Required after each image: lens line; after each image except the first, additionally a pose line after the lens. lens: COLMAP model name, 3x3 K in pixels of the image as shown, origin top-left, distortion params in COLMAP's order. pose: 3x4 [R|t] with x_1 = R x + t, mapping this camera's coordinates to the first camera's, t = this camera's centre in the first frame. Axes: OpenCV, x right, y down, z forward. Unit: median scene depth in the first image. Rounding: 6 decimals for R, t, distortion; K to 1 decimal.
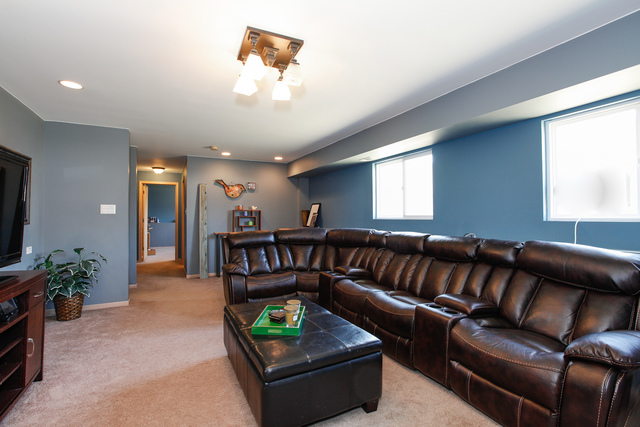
lens RADIAL K [[290.0, 0, 320.0], [0, 290.0, 213.5], [0, 0, 1]] dist [-0.053811, 0.016195]
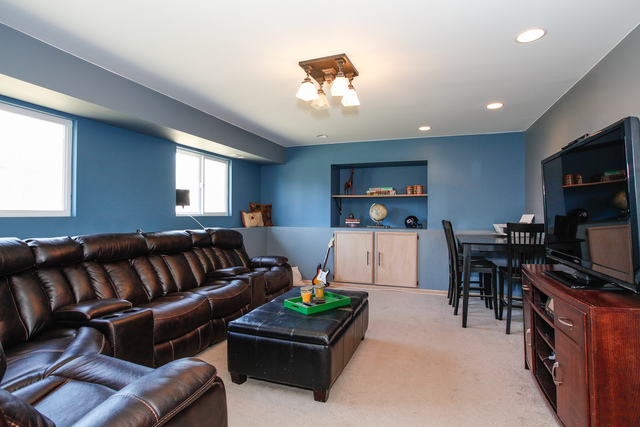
lens RADIAL K [[333.4, 0, 320.0], [0, 333.4, 213.5], [0, 0, 1]] dist [-0.000029, -0.000019]
pose [[-0.677254, 0.001755, 0.735747, -0.818576], [-0.015605, 0.999738, -0.016749, 0.023359], [-0.735584, -0.022825, -0.677049, 1.434192]]
